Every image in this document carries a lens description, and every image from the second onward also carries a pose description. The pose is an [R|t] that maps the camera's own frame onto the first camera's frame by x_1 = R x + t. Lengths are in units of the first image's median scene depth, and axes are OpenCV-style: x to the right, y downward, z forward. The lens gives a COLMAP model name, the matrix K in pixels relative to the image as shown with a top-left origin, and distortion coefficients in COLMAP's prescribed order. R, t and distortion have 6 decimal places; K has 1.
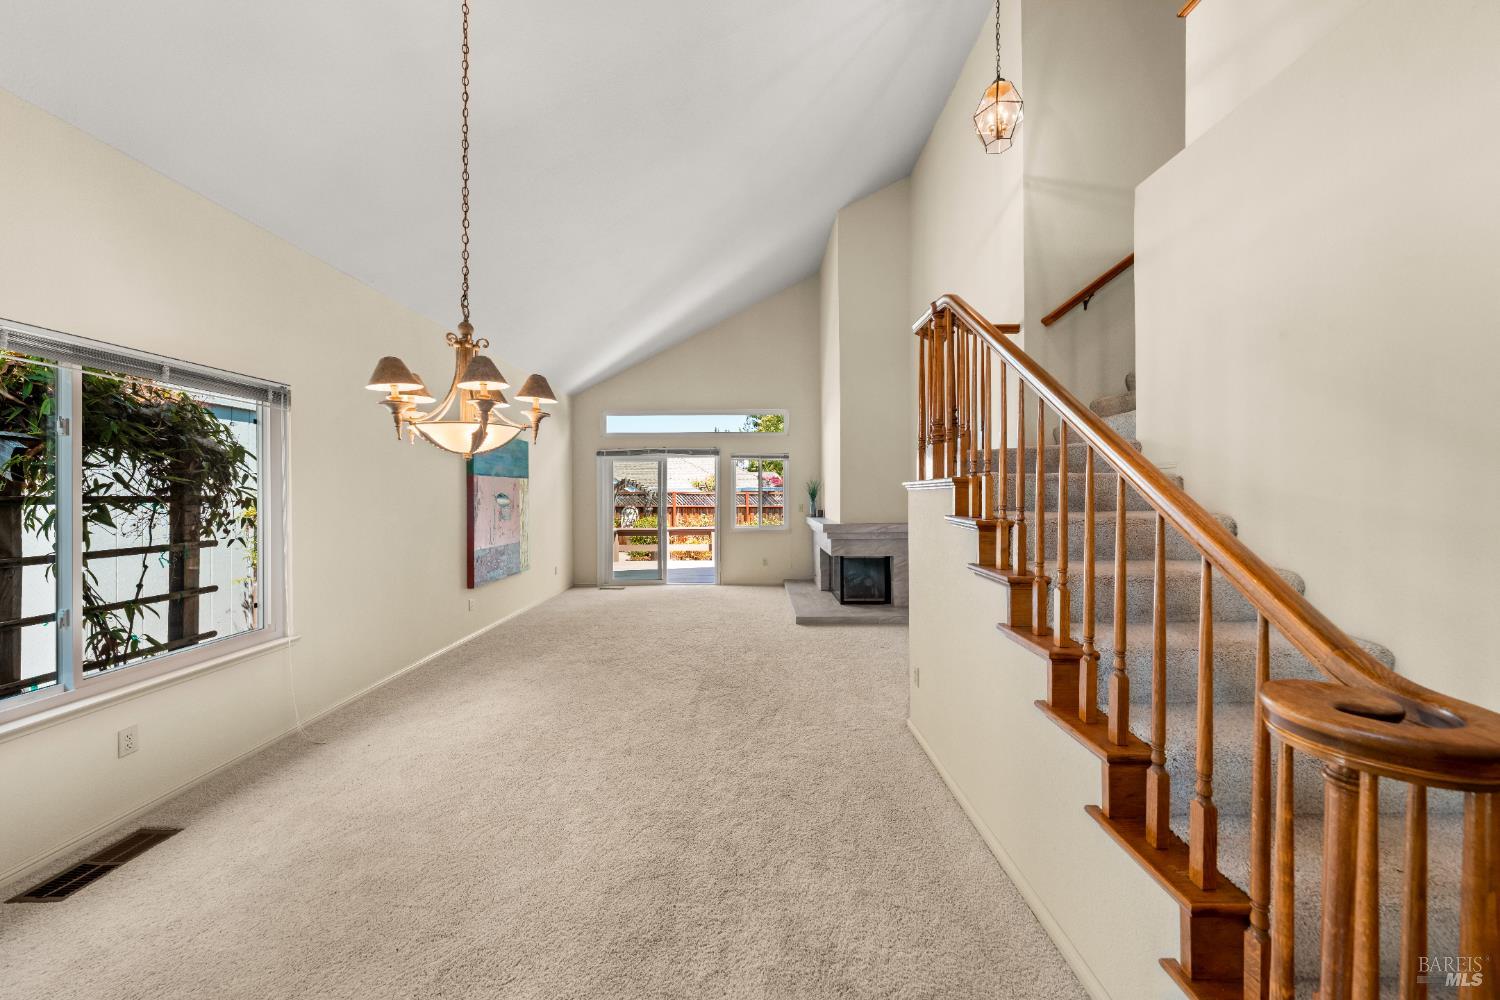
lens RADIAL K [[513.1, 0, 750.6], [0, 513.1, 490.6], [0, 0, 1]] dist [0.040904, 0.000001]
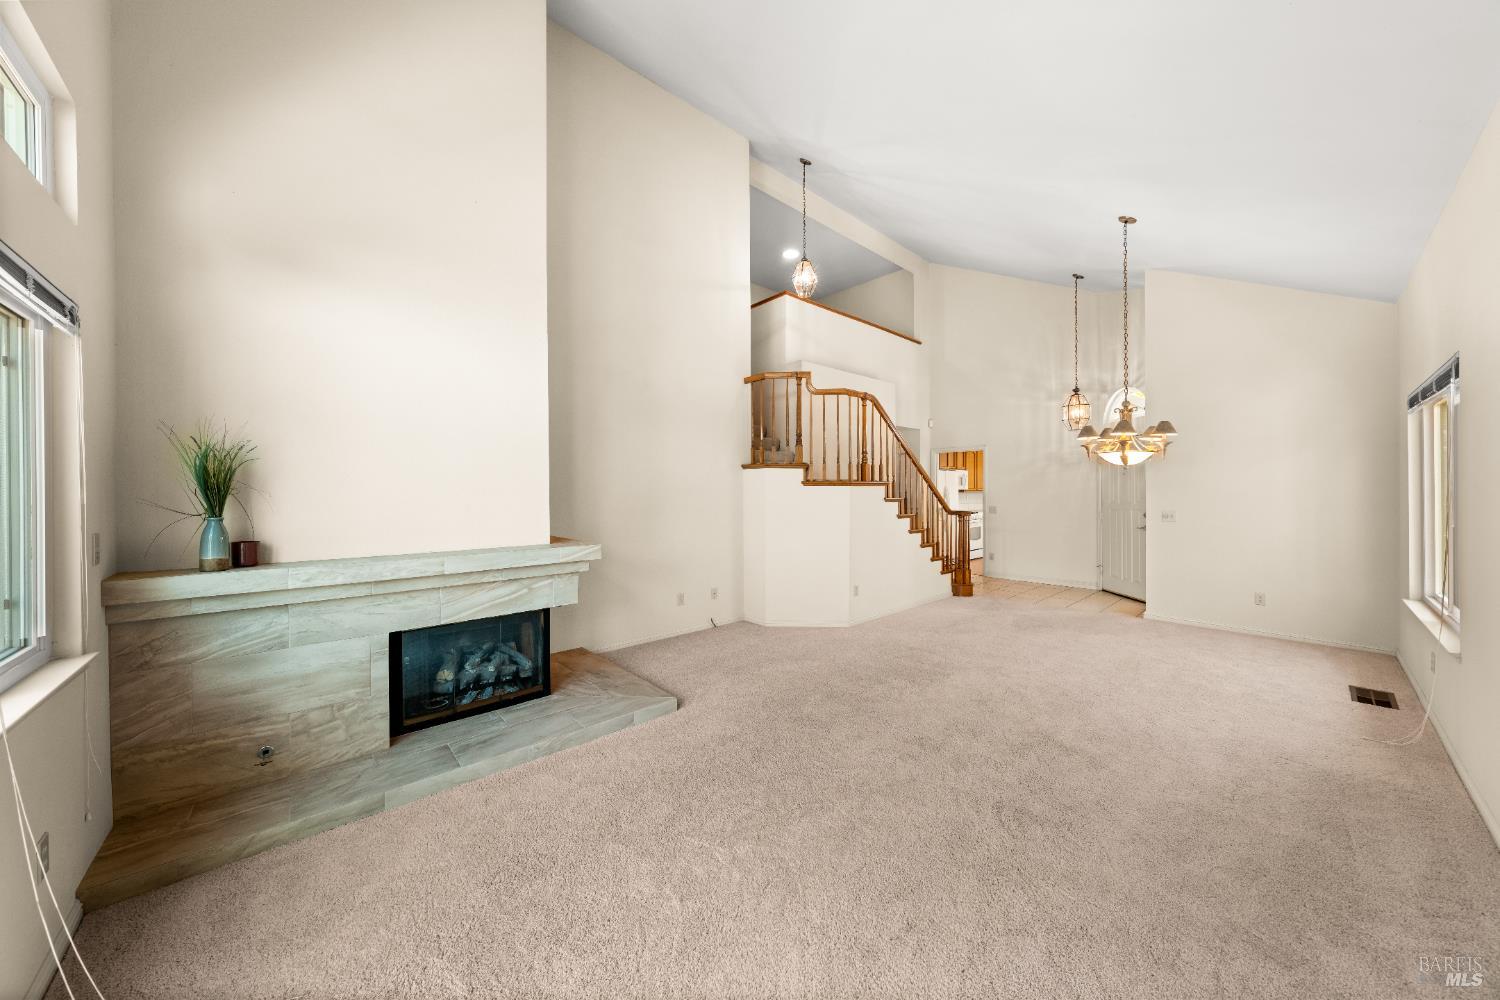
lens RADIAL K [[511.0, 0, 753.5], [0, 511.0, 494.7], [0, 0, 1]] dist [-0.000568, 0.000019]
pose [[-0.677377, 0.003204, 0.735629, -0.360706], [0.007257, 0.999971, 0.002327, 0.012982], [-0.735600, 0.006914, -0.677380, 1.197129]]
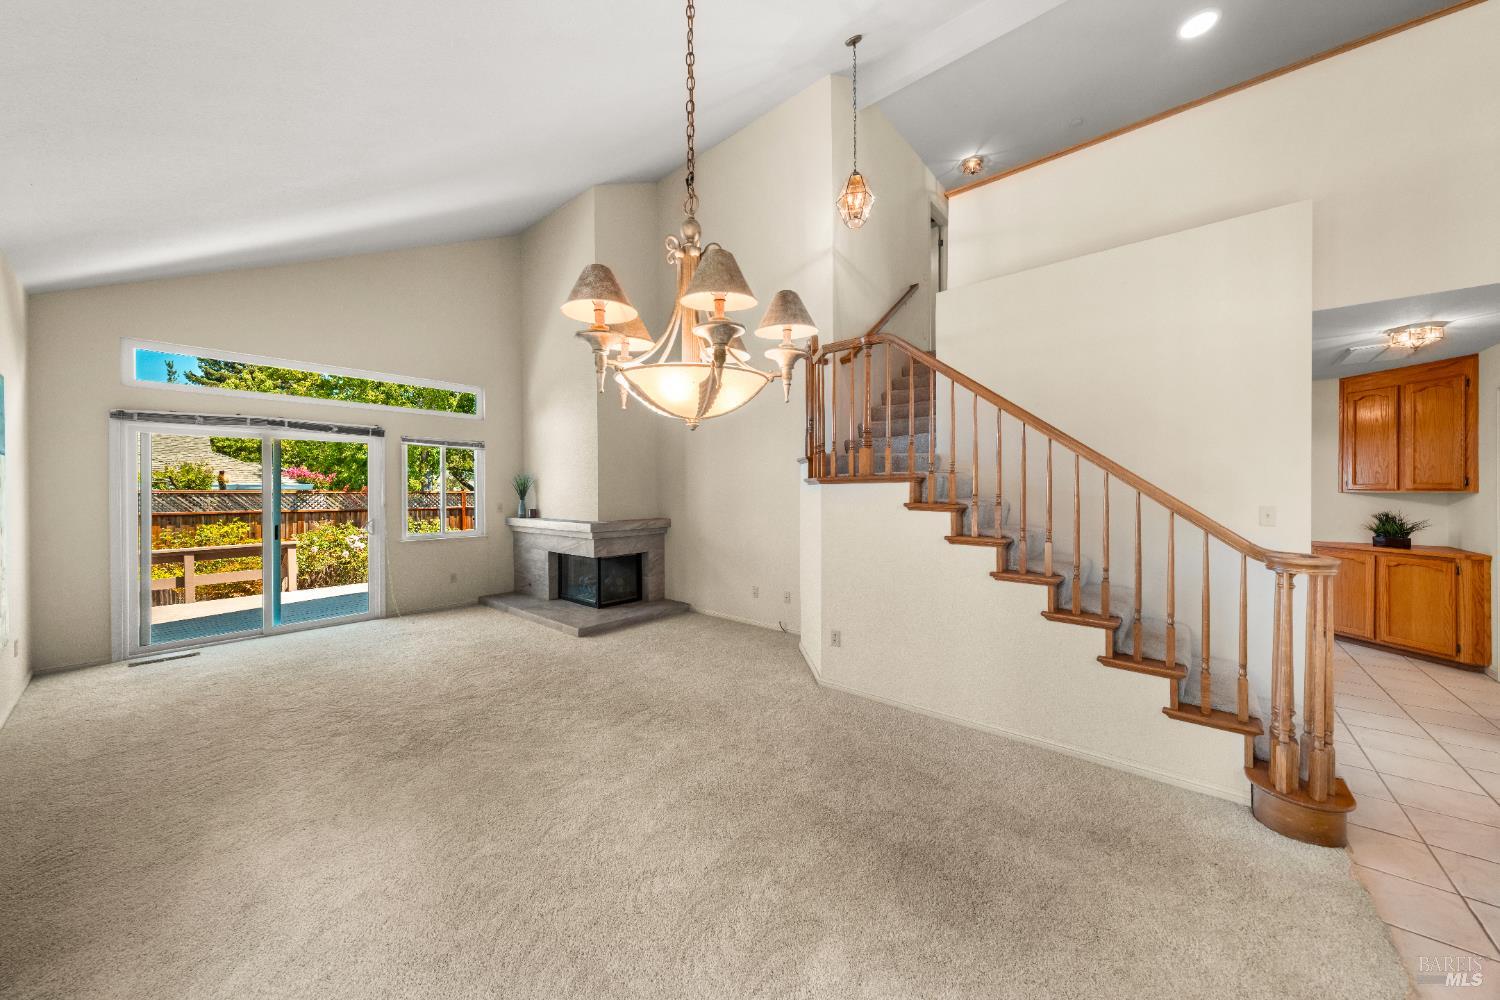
lens RADIAL K [[511.0, 0, 753.5], [0, 511.0, 494.7], [0, 0, 1]] dist [-0.000568, 0.000019]
pose [[0.641357, -0.002508, 0.767239, -0.351557], [-0.000707, 0.999992, 0.003860, 0.011417], [-0.767243, -0.003018, 0.641350, 0.194340]]
